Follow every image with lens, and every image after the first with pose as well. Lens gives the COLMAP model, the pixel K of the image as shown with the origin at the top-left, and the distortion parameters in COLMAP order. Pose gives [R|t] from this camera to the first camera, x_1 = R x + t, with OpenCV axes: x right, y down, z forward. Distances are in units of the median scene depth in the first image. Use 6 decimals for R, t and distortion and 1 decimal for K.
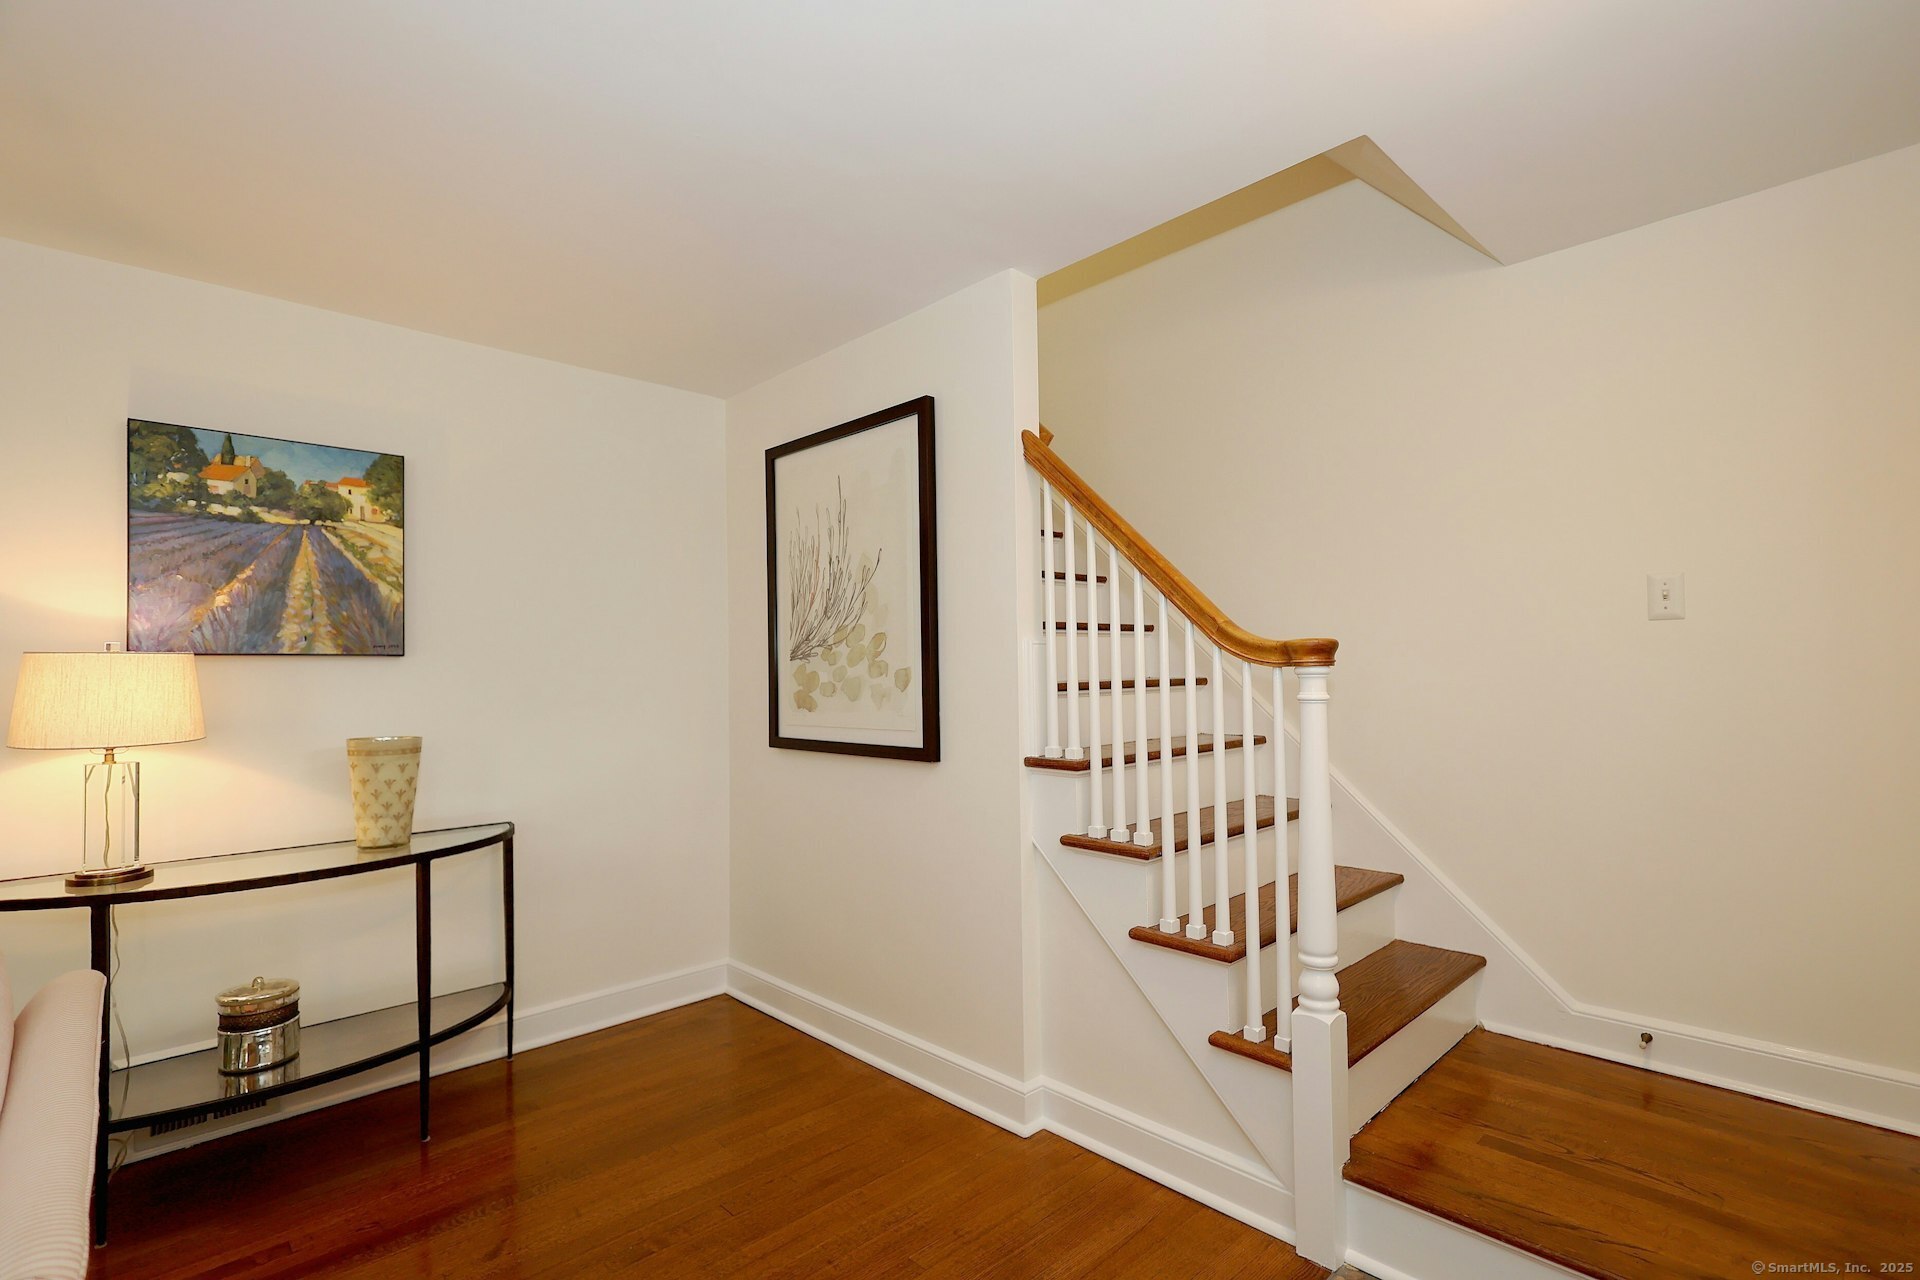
lens RADIAL K [[888.4, 0, 985.0], [0, 888.4, 666.0], [0, 0, 1]] dist [0.000687, 0.000321]
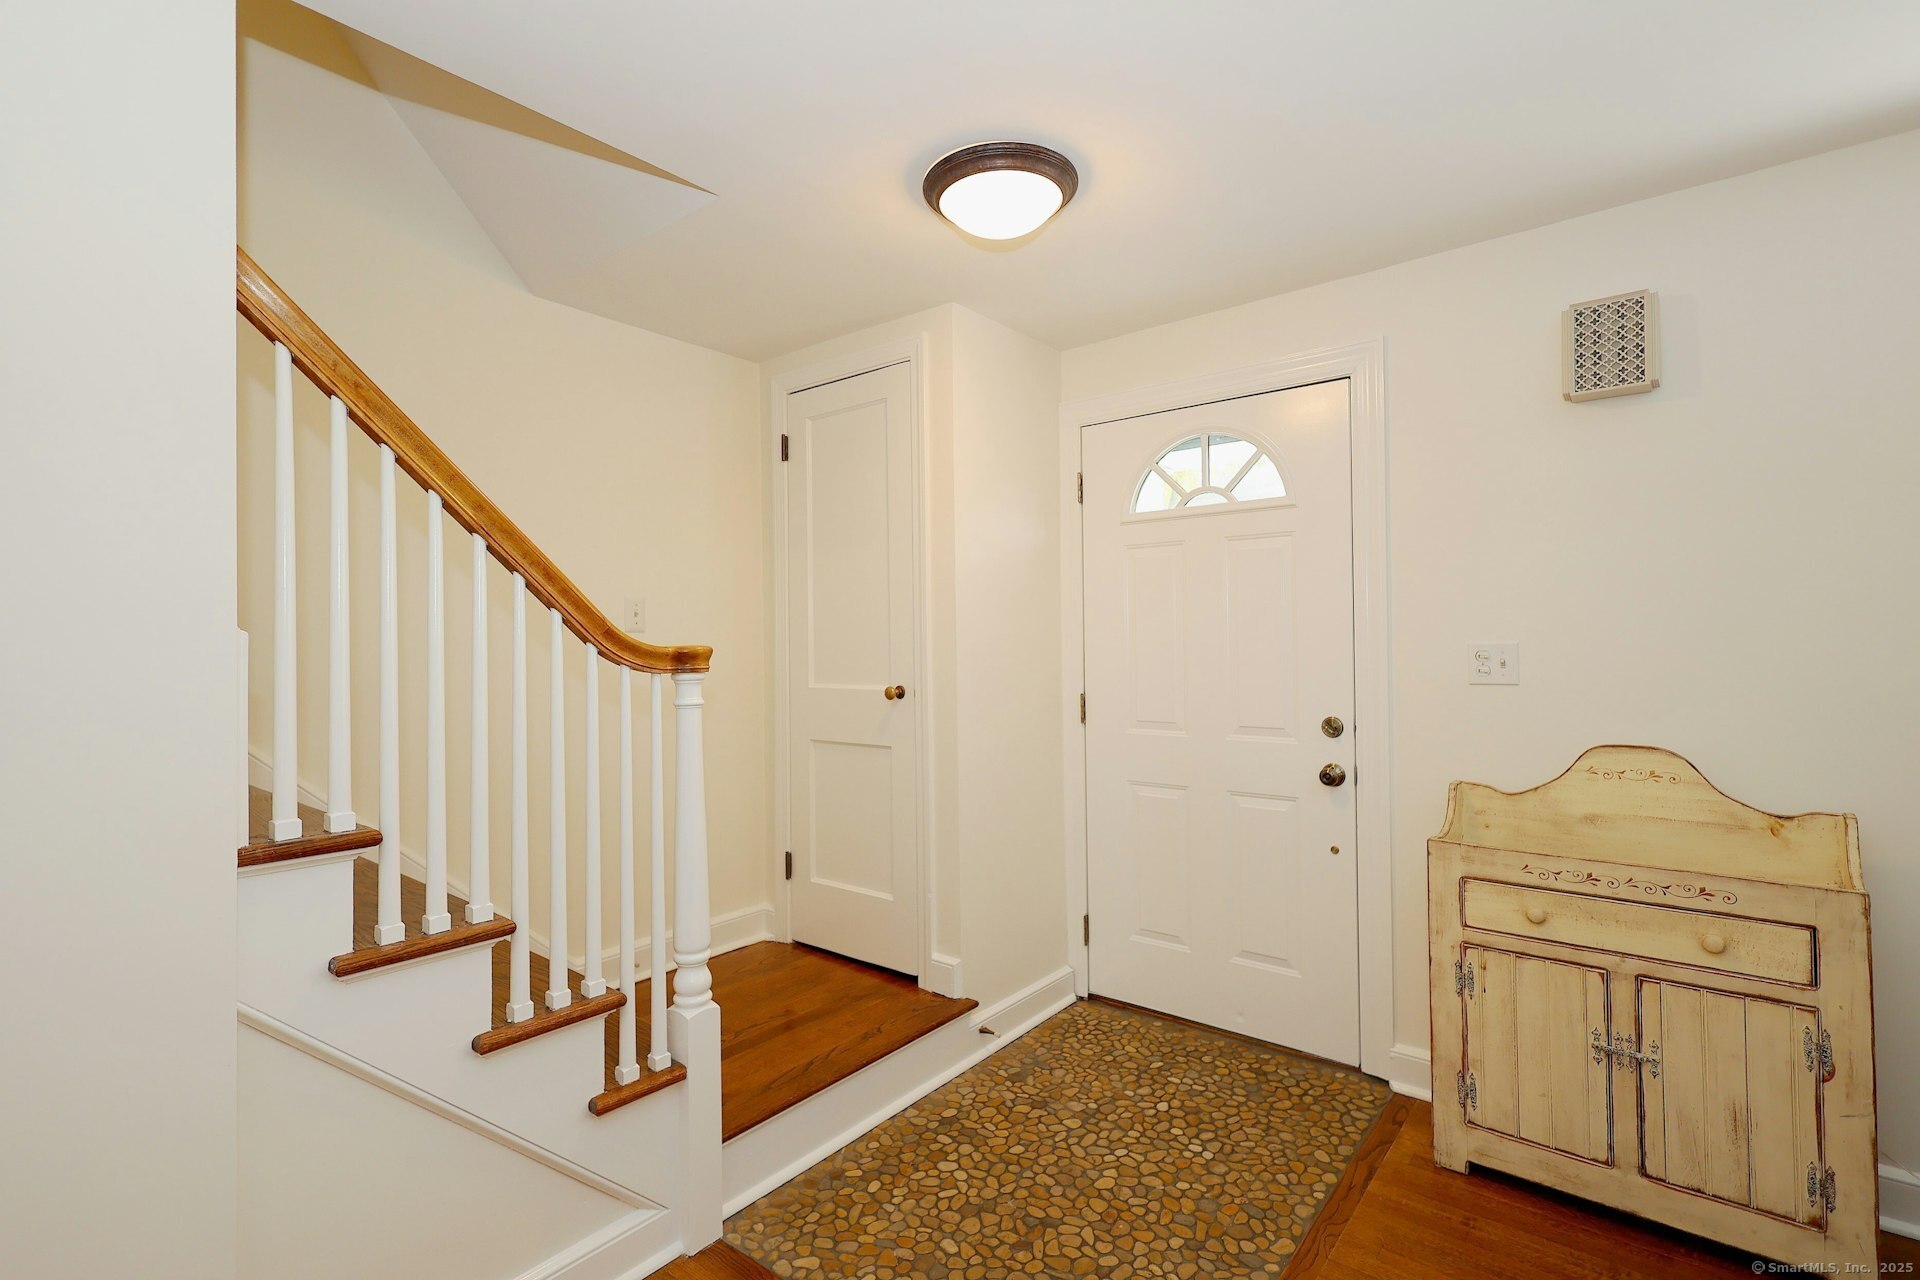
lens RADIAL K [[888.4, 0, 959.0], [0, 888.4, 634.3], [0, 0, 1]] dist [0.000687, 0.000321]
pose [[-0.103760, 0.015622, 0.994480, -0.493269], [-0.008563, 0.999826, -0.016599, -0.020767], [-0.994565, -0.010238, -0.103609, 0.575899]]
